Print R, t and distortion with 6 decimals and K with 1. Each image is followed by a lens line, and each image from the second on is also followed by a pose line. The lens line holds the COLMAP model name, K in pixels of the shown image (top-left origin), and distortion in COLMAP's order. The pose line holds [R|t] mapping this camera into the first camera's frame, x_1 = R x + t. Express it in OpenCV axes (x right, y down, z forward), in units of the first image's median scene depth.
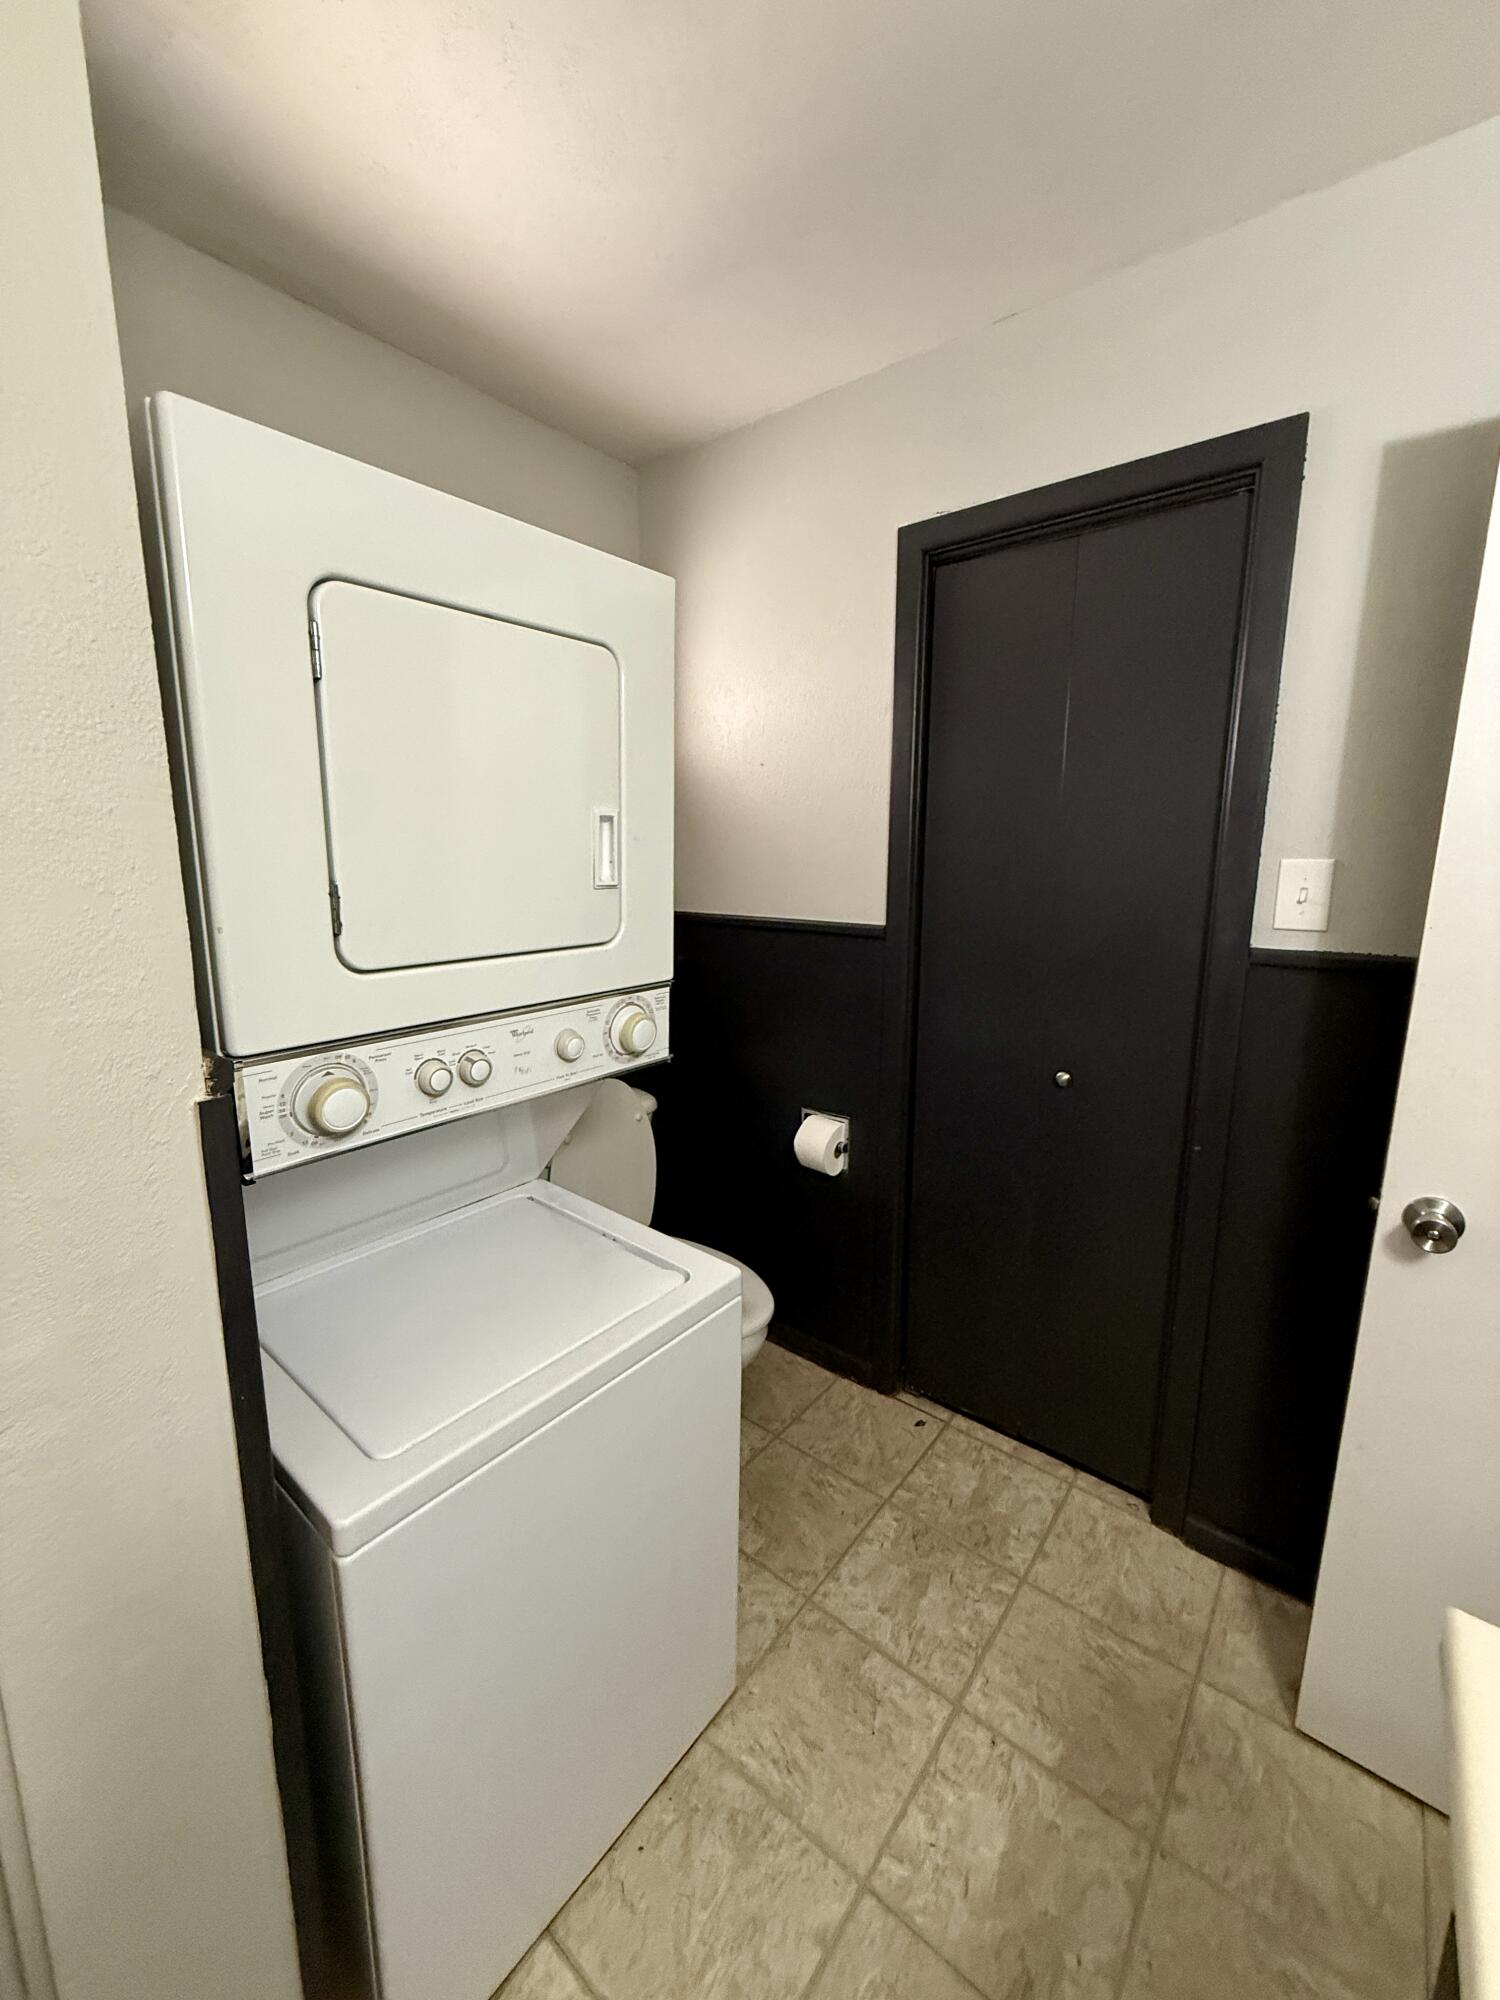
lens RADIAL K [[799.6, 0, 750.3], [0, 799.6, 991.6], [0, 0, 1]] dist [-0.001335, 0.000356]
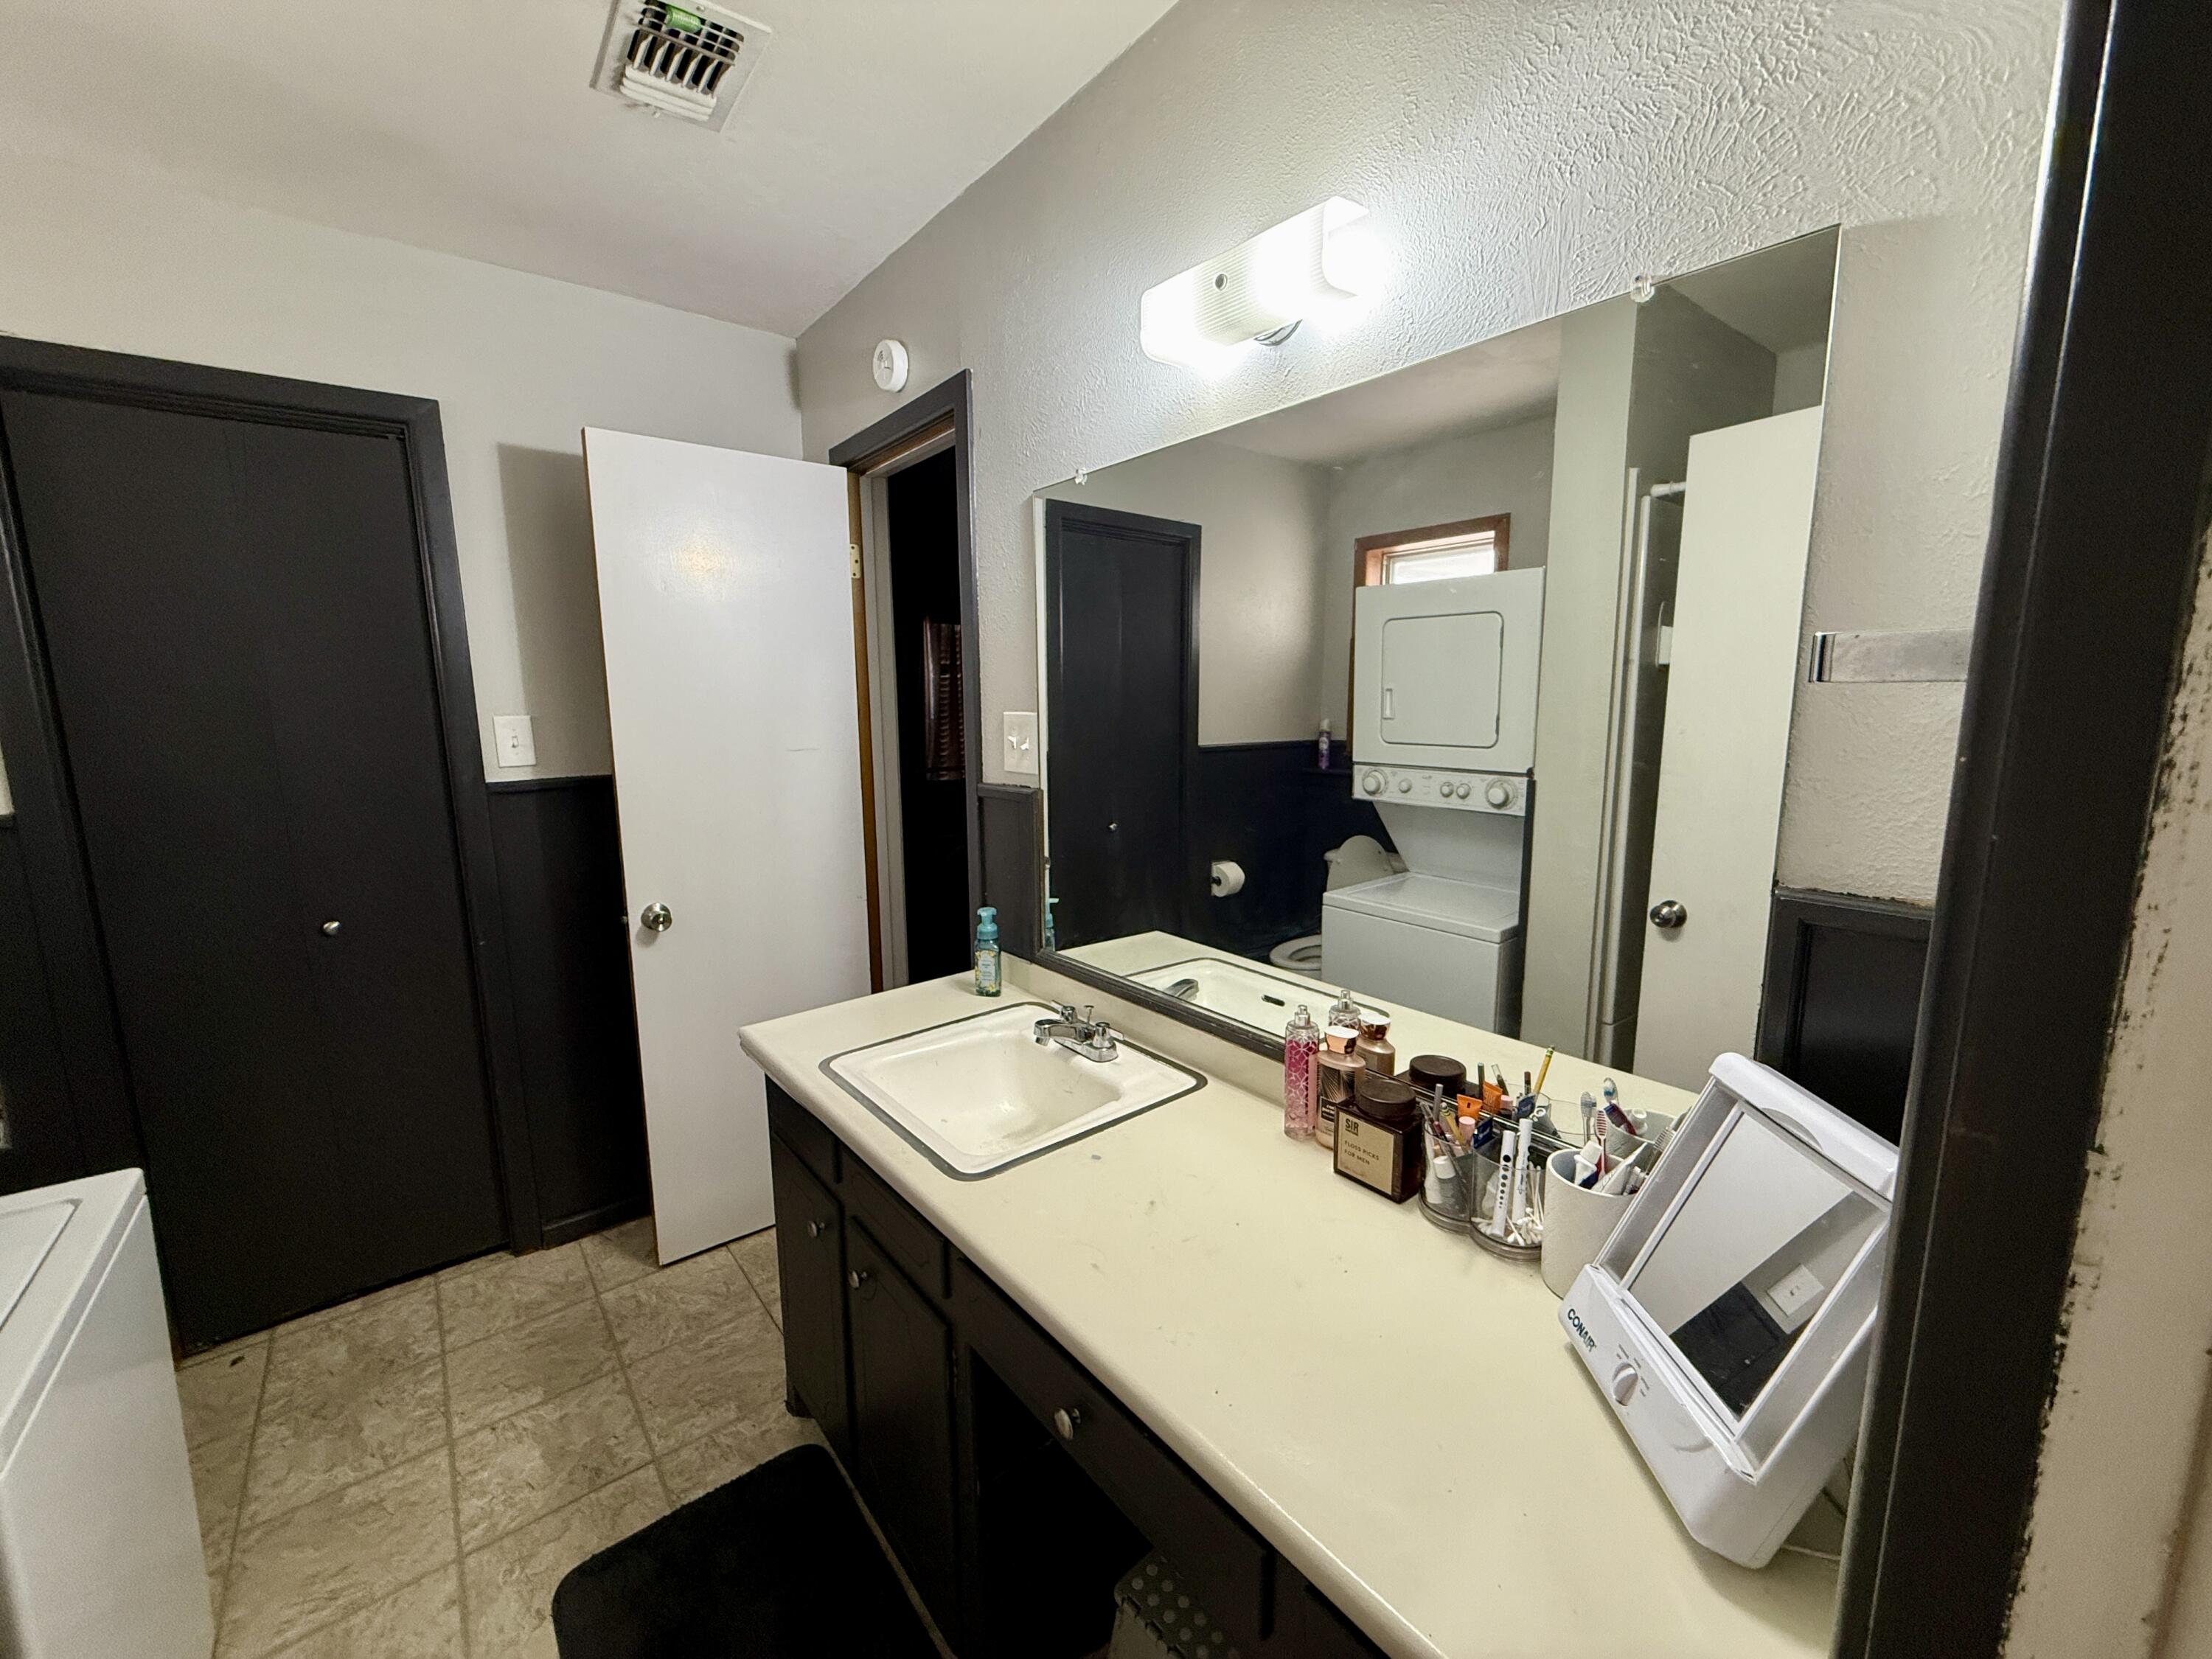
lens RADIAL K [[884.3, 0, 1105.4], [0, 884.3, 831.3], [0, 0, 1]] dist [-0.001335, 0.000356]
pose [[0.215369, -0.158052, 0.963657, -0.623710], [0.184280, 0.975663, 0.118836, 0.041921], [-0.958987, 0.151990, 0.239254, -0.357513]]
